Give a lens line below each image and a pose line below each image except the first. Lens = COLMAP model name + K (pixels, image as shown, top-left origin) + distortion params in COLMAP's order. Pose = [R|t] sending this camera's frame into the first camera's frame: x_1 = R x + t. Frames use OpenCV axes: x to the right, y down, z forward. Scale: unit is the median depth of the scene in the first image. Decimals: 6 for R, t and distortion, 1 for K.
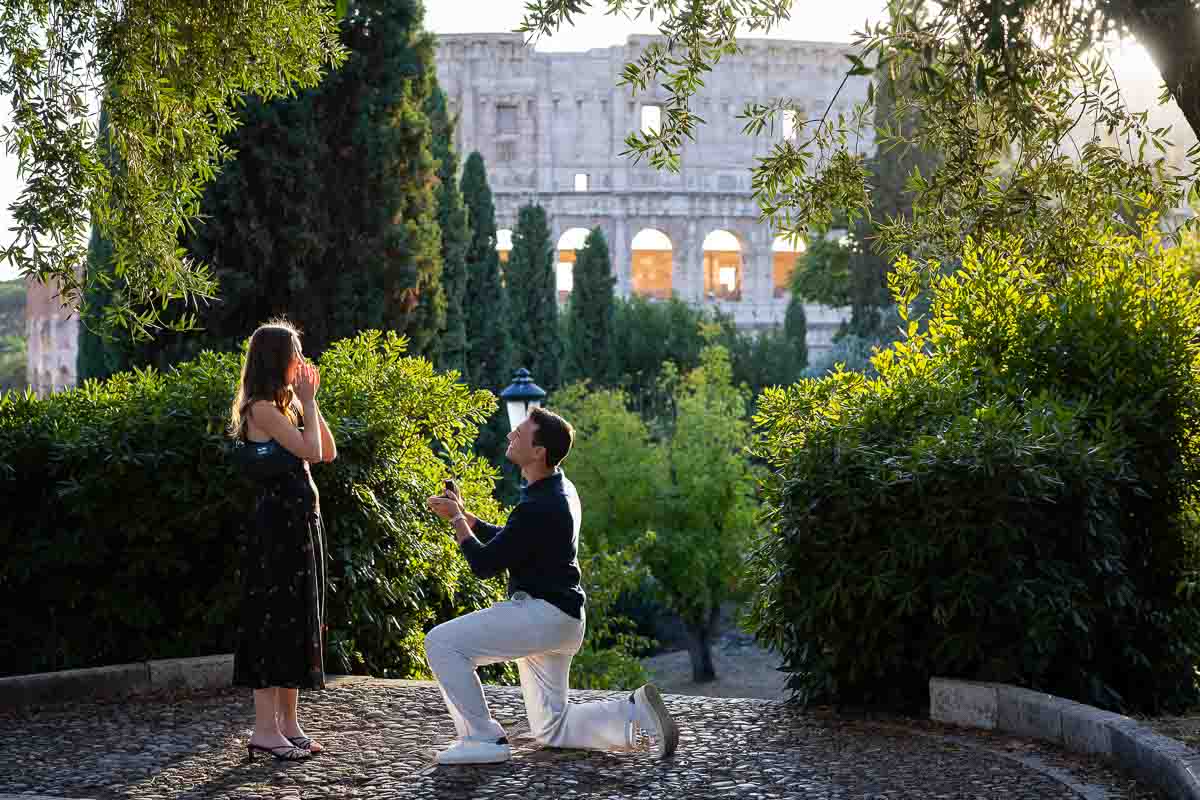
lens RADIAL K [[2292.2, 0, 600.0], [0, 2292.2, 400.0], [0, 0, 1]] dist [0.049325, 0.073930]
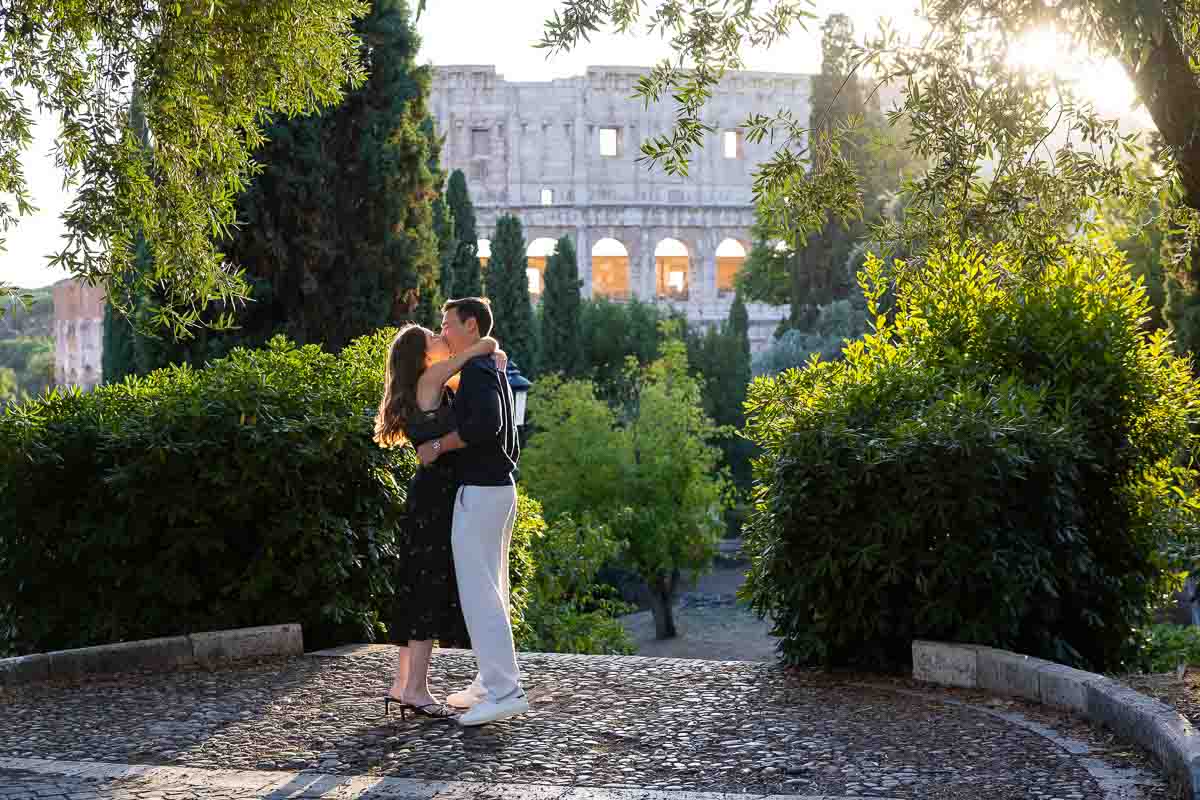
lens RADIAL K [[2022.8, 0, 619.4], [0, 2022.8, 397.0], [0, 0, 1]] dist [0.027561, 0.005479]
pose [[0.999563, -0.009913, 0.027840, -0.018830], [0.009807, 0.999944, 0.003949, -0.000172], [-0.027877, -0.003675, 0.999605, 0.036230]]
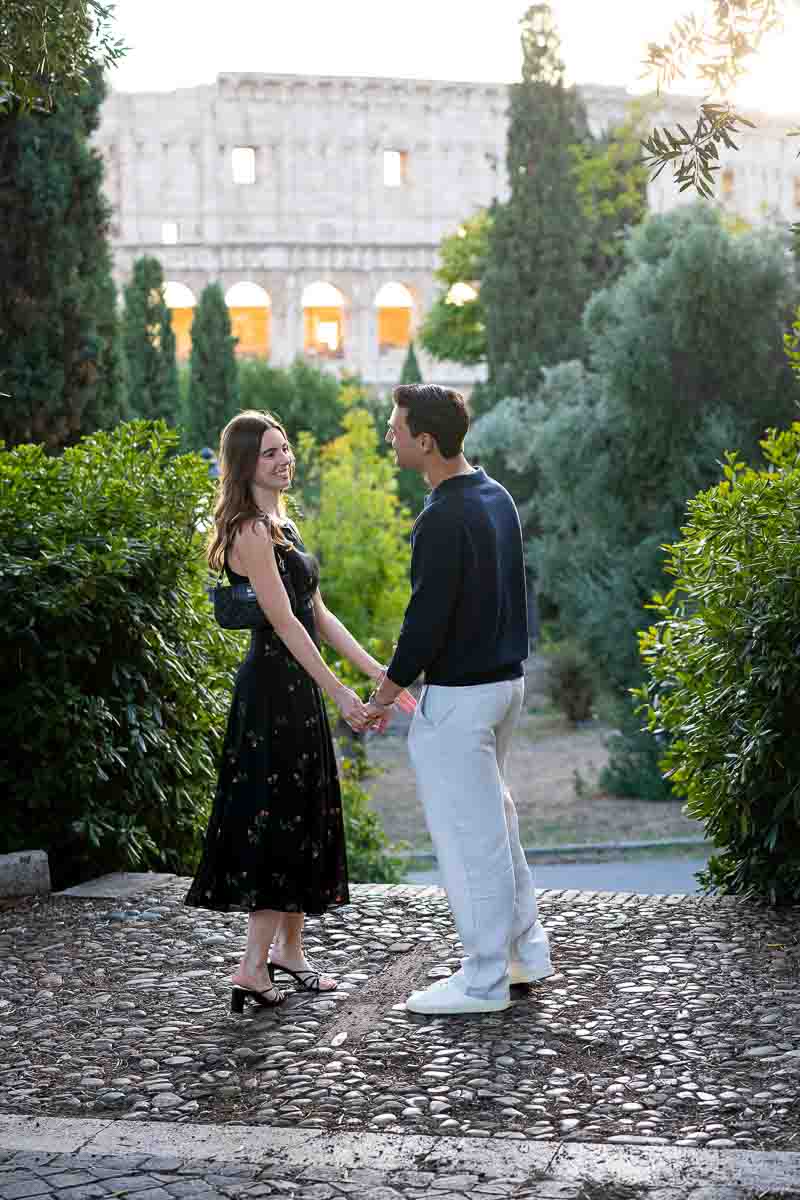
lens RADIAL K [[2413.9, 0, 400.0], [0, 2413.9, 600.0], [0, 0, 1]] dist [0.054999, 0.002430]
pose [[0.995718, -0.025500, 0.088858, -0.096105], [0.020469, 0.998160, 0.057081, -0.016305], [-0.090150, -0.055017, 0.994407, 0.197816]]
